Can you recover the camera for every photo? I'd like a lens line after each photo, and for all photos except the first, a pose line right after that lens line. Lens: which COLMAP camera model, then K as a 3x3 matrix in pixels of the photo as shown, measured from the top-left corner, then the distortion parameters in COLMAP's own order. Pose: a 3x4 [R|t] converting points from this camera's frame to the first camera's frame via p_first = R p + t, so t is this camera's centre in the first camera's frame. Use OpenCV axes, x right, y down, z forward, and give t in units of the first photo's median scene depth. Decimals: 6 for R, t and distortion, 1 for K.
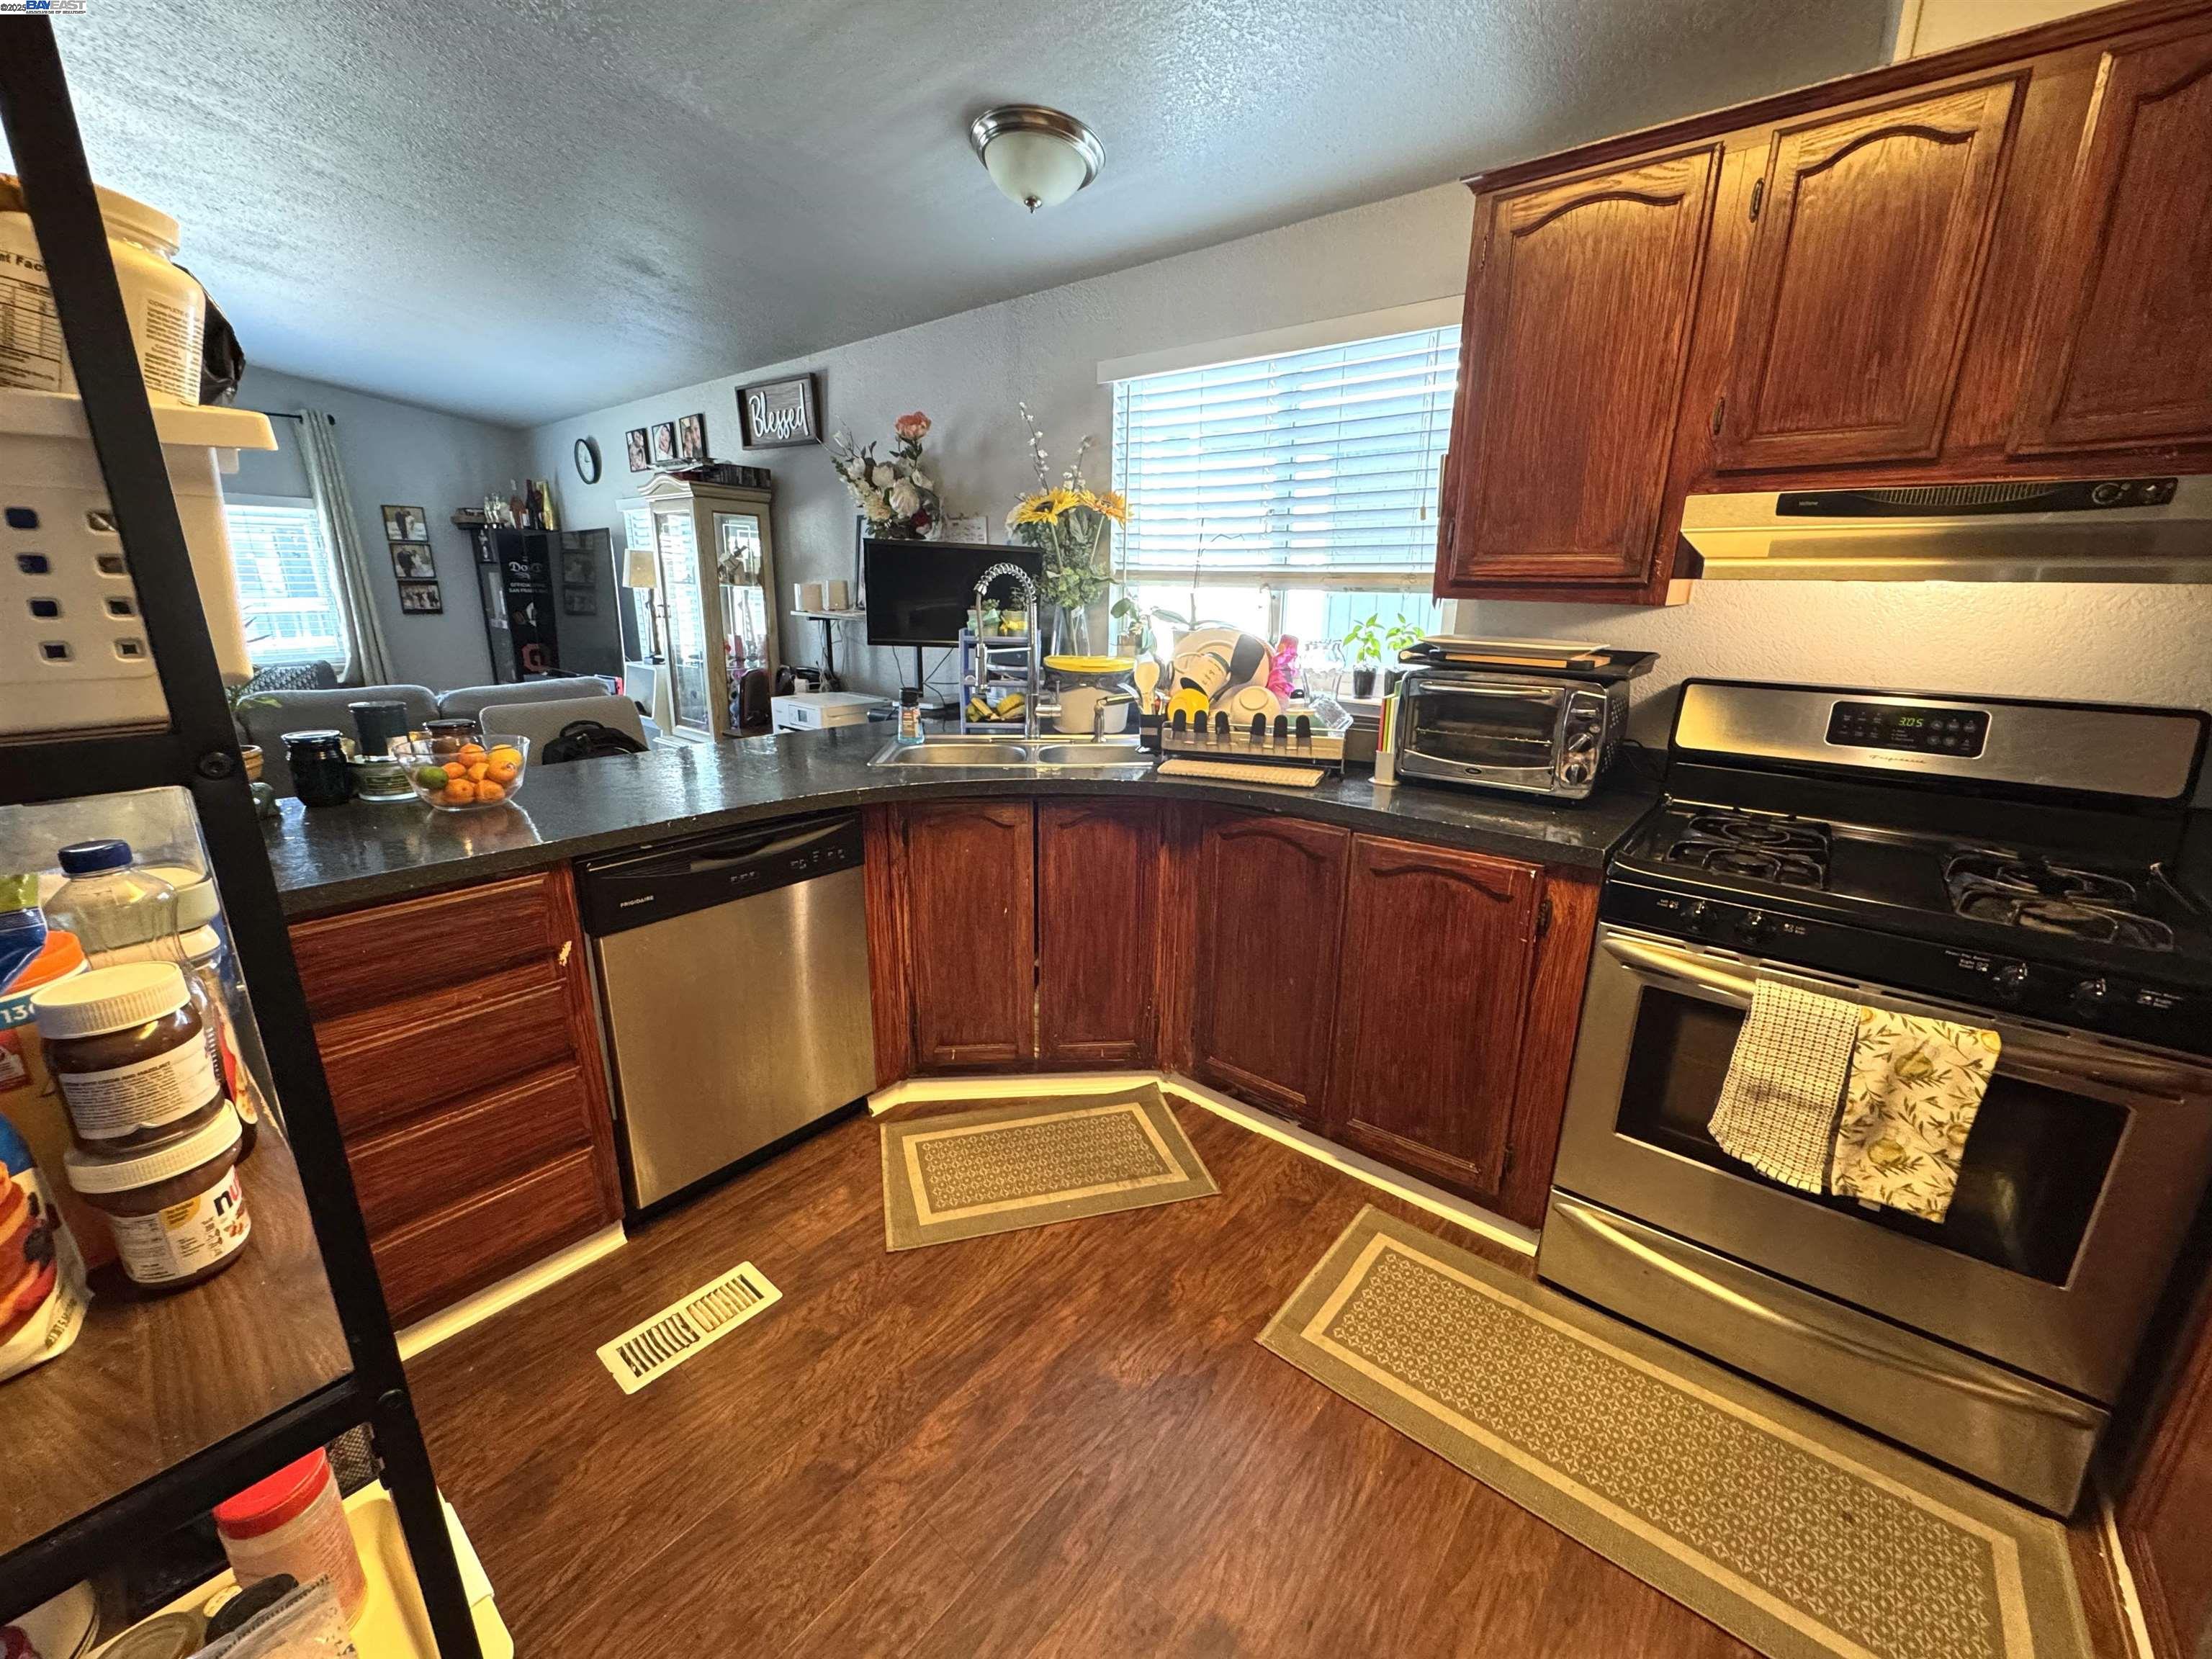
lens RADIAL K [[885.7, 0, 1097.7], [0, 885.7, 826.8], [0, 0, 1]] dist [0.000748, 0.000049]
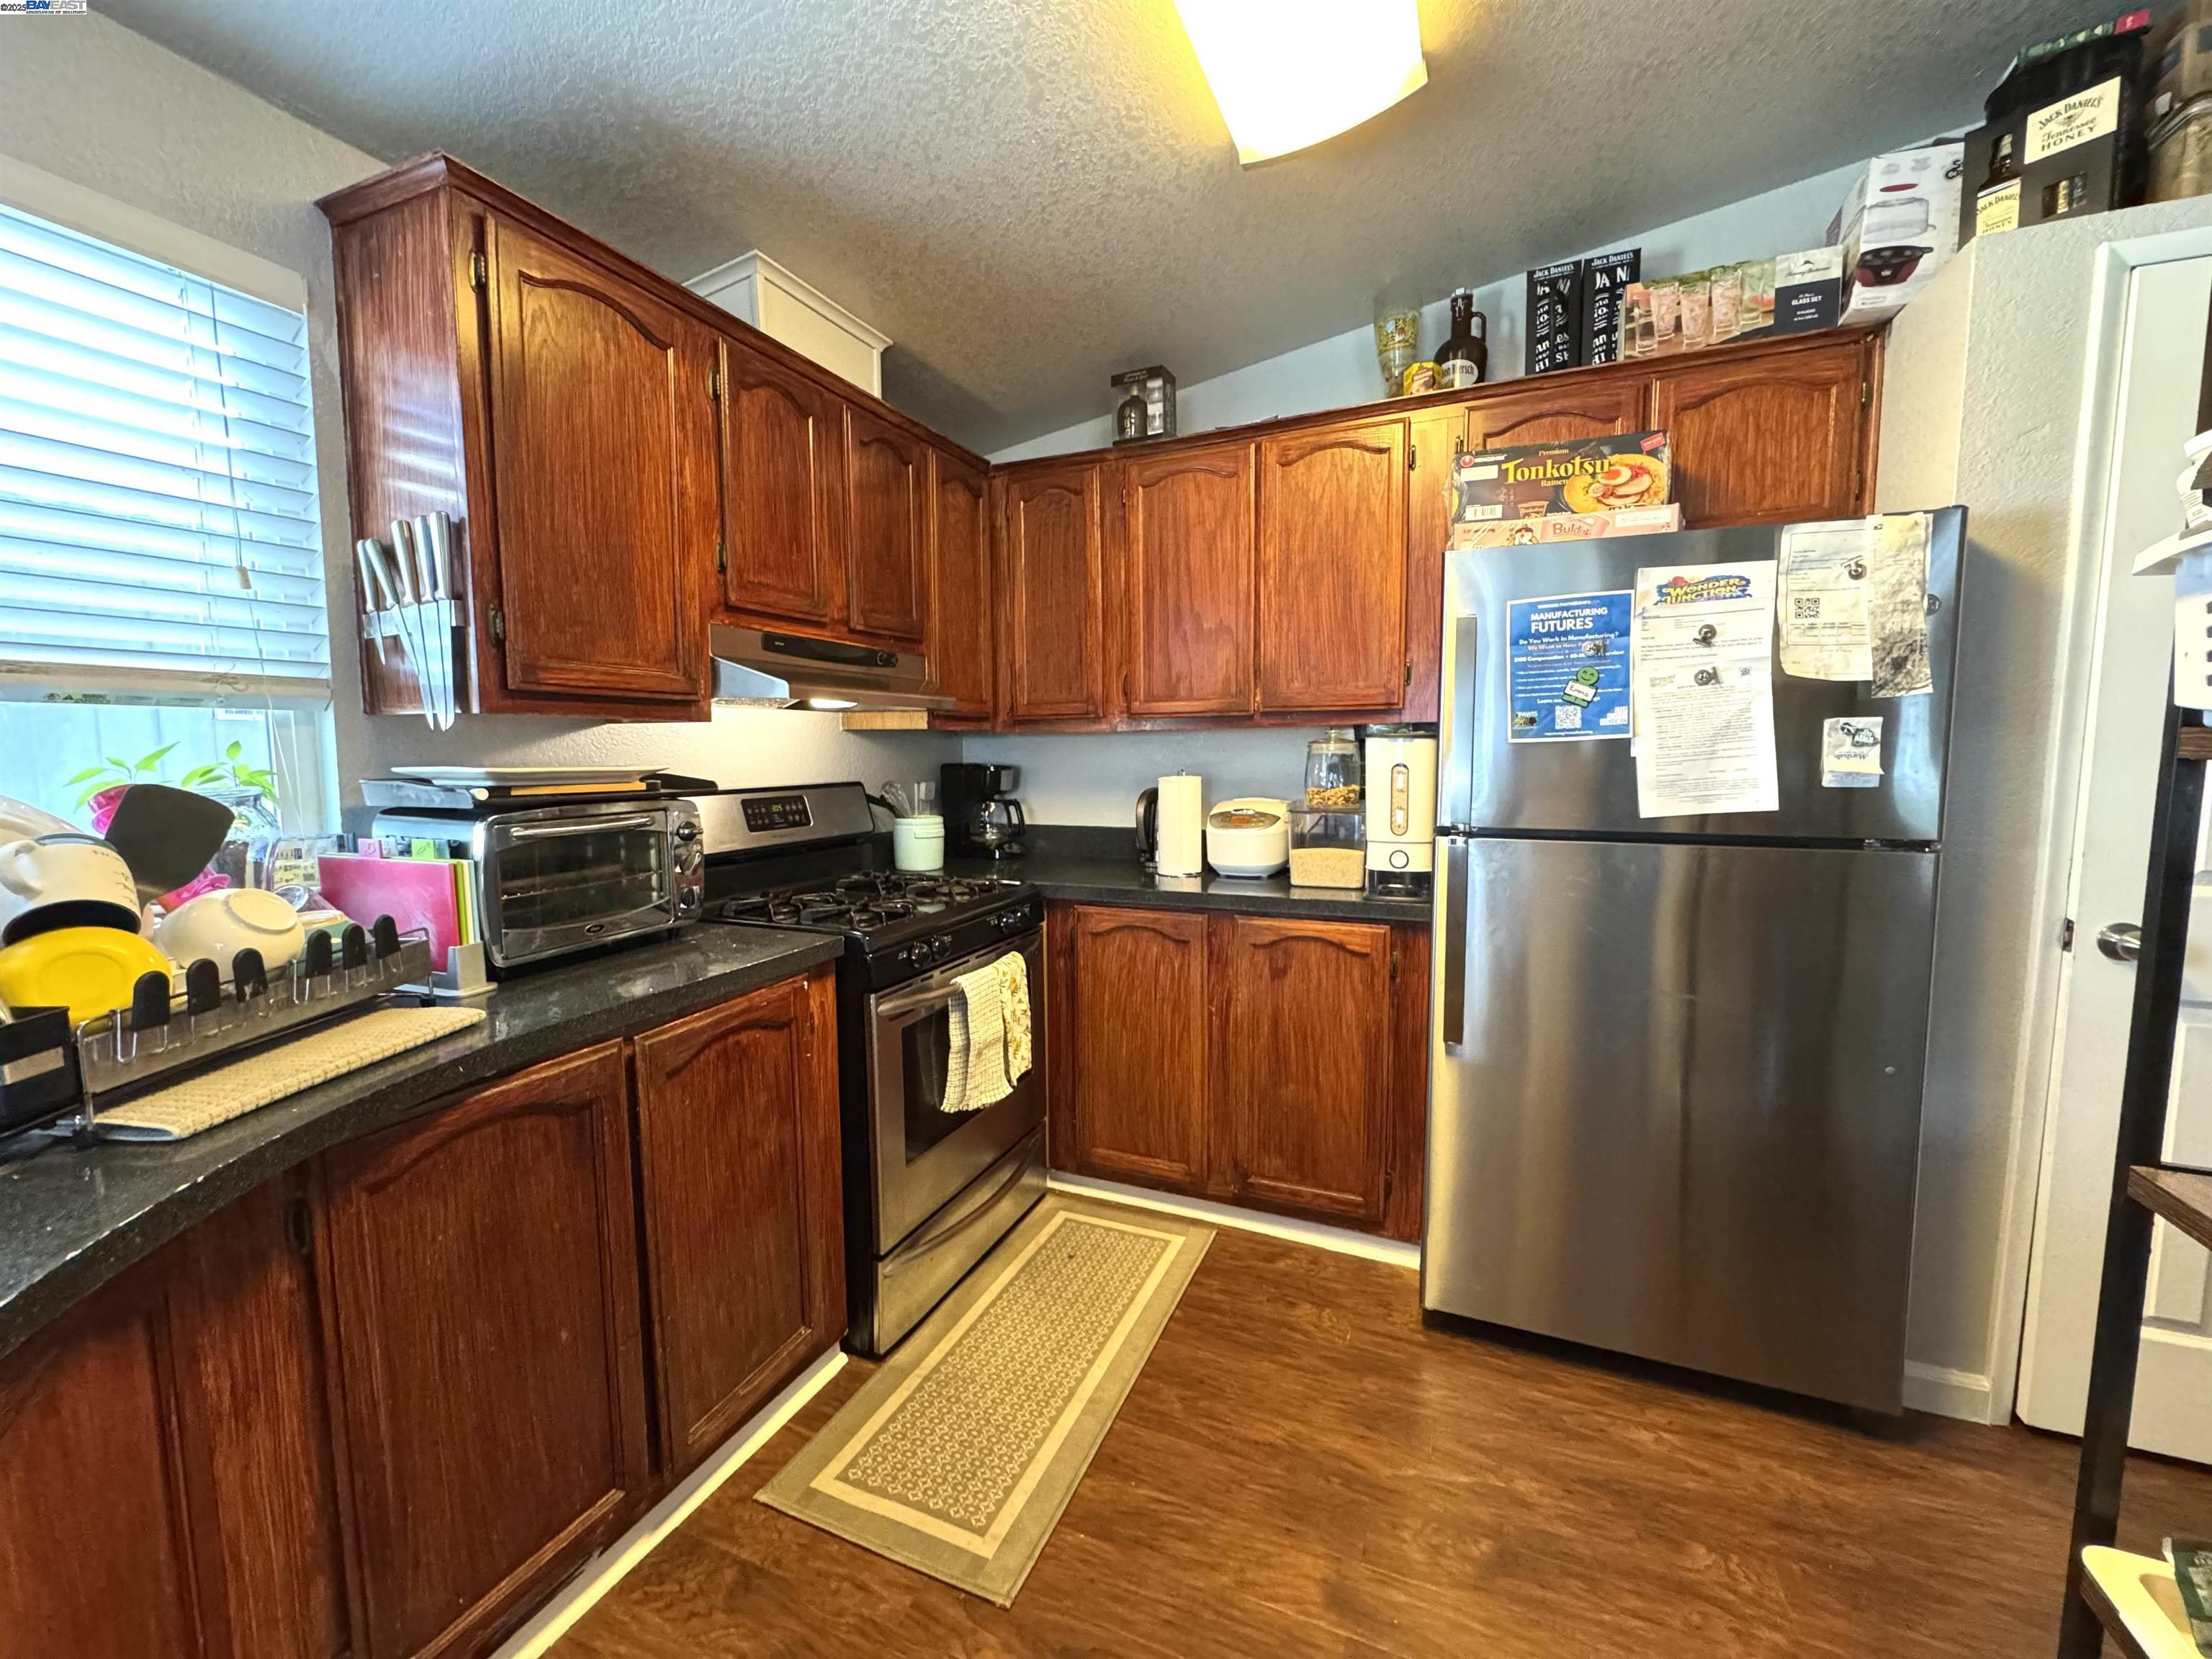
lens RADIAL K [[885.7, 0, 1099.4], [0, 885.7, 830.1], [0, 0, 1]] dist [0.000748, 0.000049]
pose [[-0.289919, -0.100736, 0.951735, -0.471850], [0.256569, 0.949864, 0.178694, -0.182974], [-0.922019, 0.295992, -0.249538, 0.809303]]
